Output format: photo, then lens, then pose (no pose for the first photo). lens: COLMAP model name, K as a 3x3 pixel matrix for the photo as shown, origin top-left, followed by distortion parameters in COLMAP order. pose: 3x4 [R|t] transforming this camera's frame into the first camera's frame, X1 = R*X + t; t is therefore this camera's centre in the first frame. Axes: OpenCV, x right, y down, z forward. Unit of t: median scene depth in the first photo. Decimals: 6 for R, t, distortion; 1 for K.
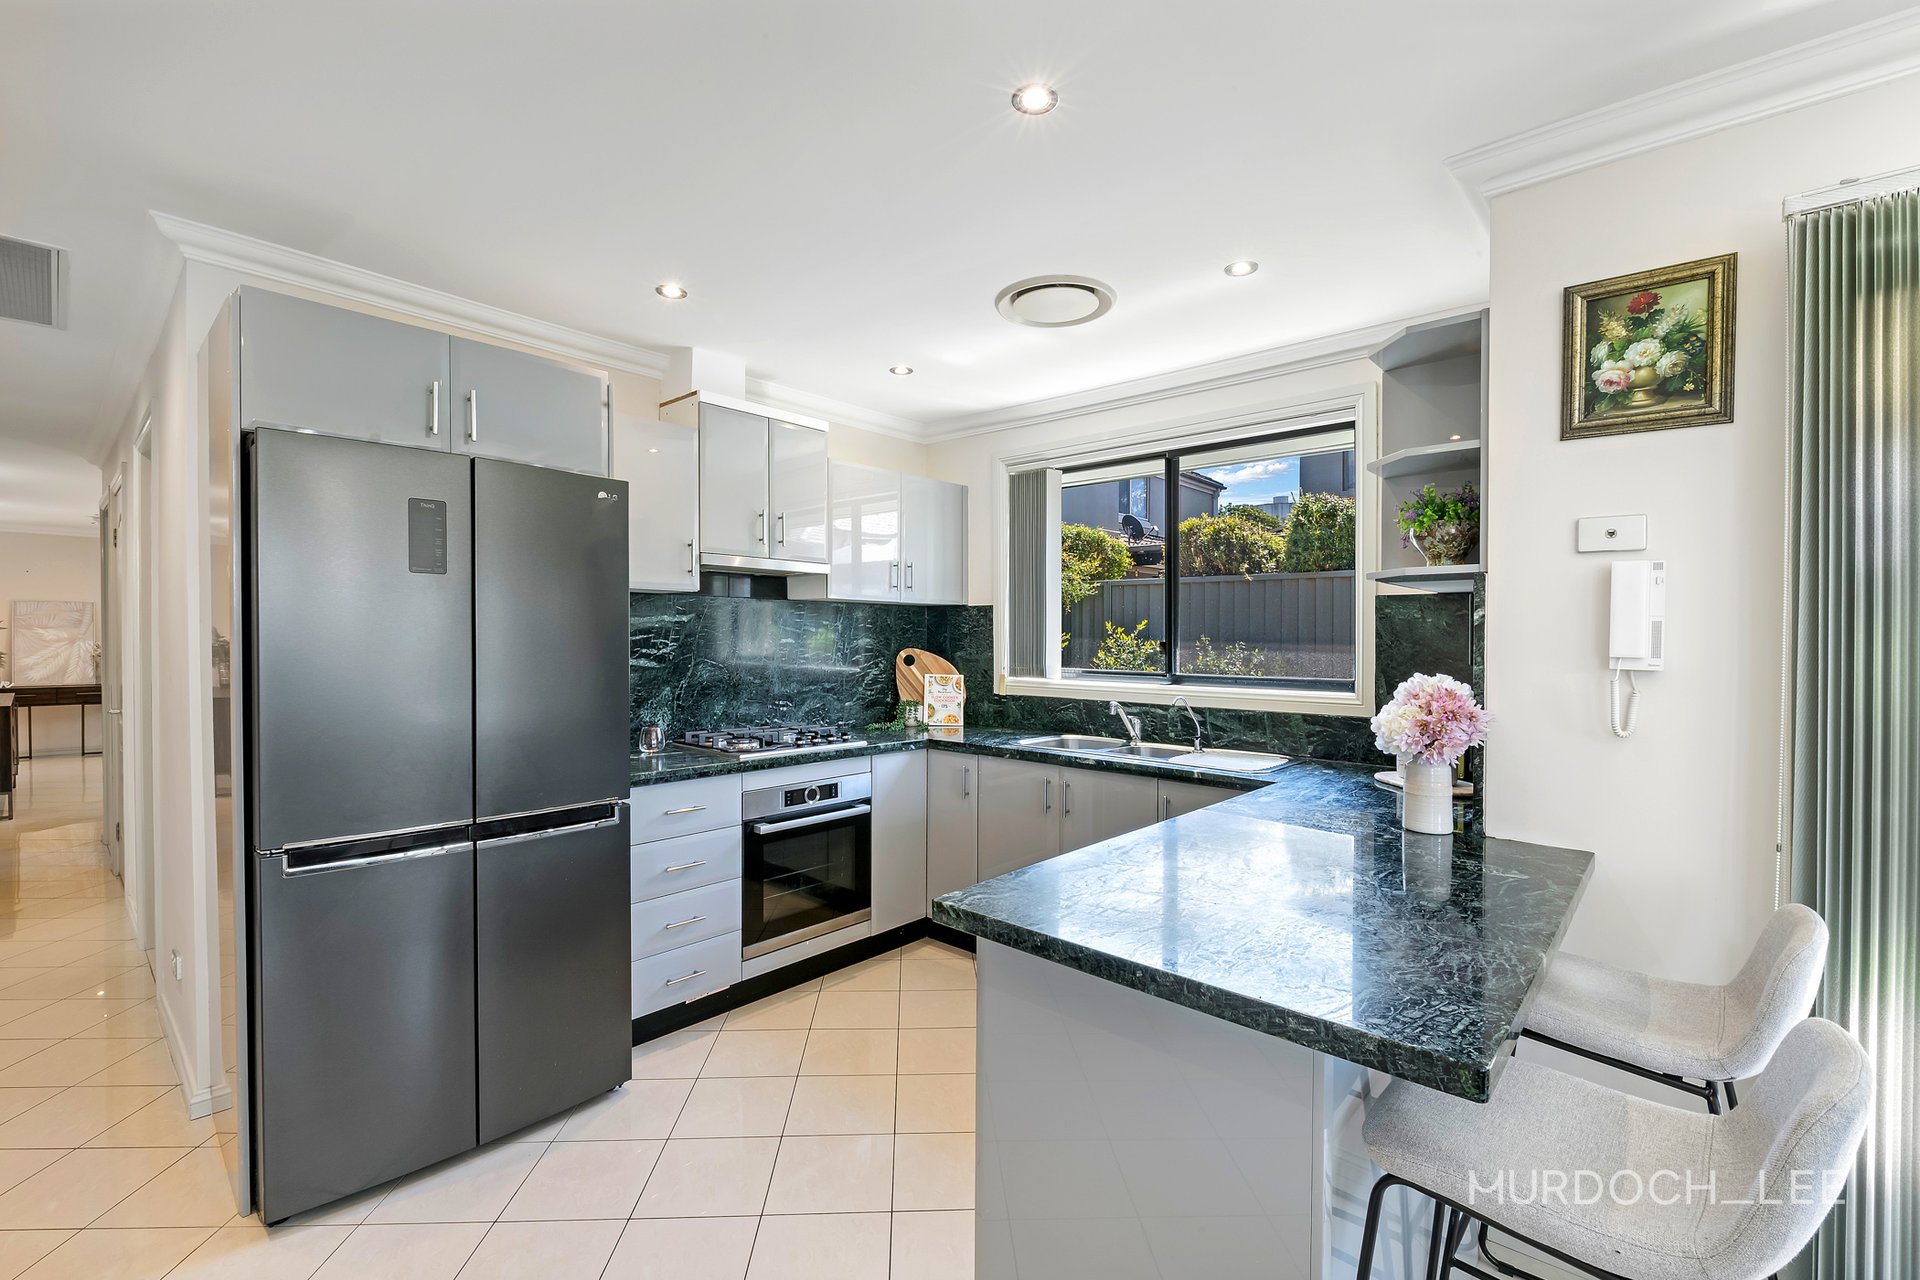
lens RADIAL K [[832.6, 0, 967.8], [0, 832.6, 647.9], [0, 0, 1]] dist [-0.001309, -0.000224]
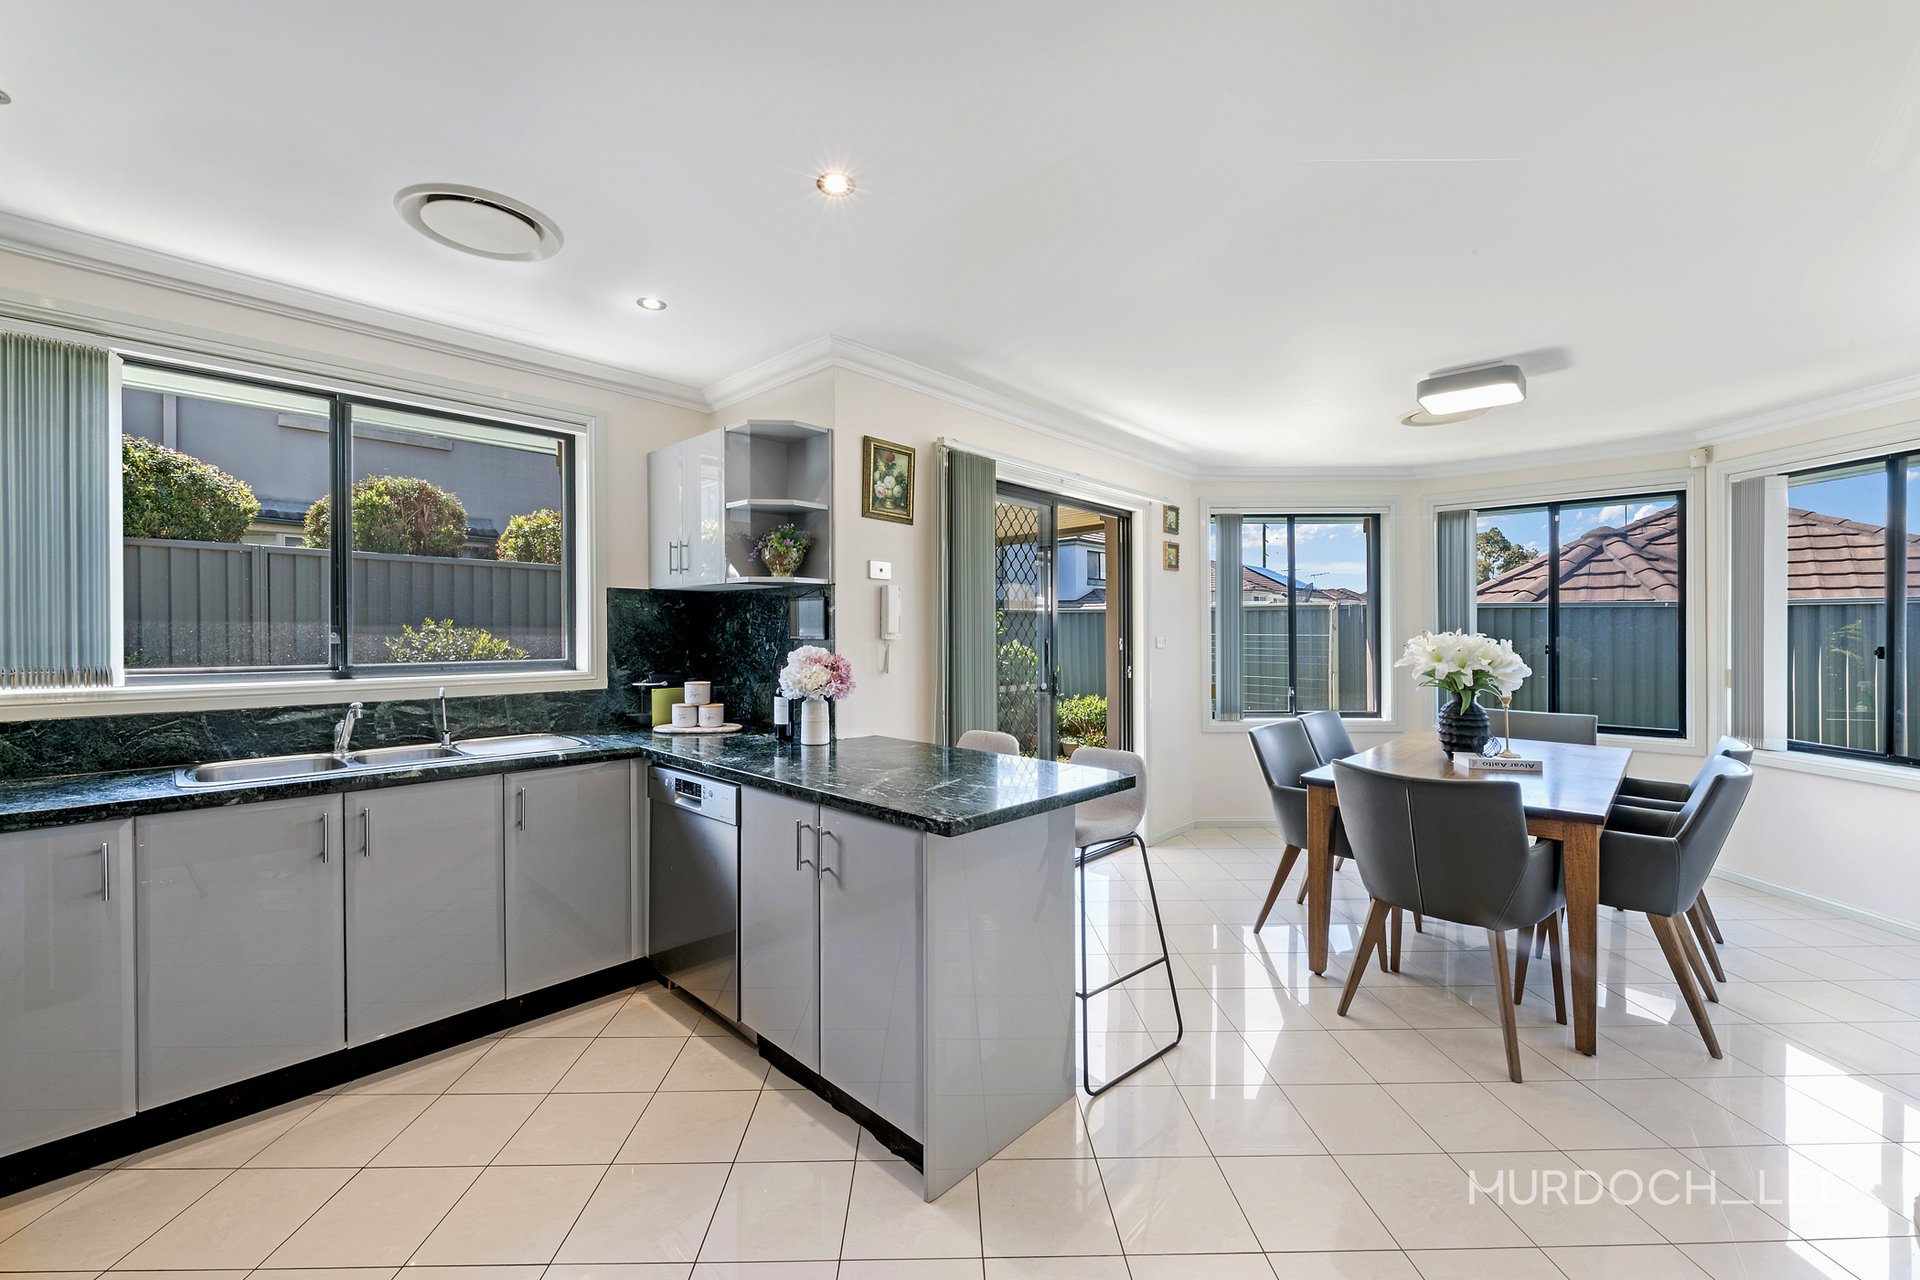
lens RADIAL K [[761.5, 0, 954.6], [0, 761.5, 635.5], [0, 0, 1]] dist [-0.007169, -0.001130]
pose [[0.022579, -0.016621, 0.999607, -0.583909], [0.009565, 0.999820, 0.016408, -0.006222], [-0.999699, 0.009191, 0.022734, 0.451417]]
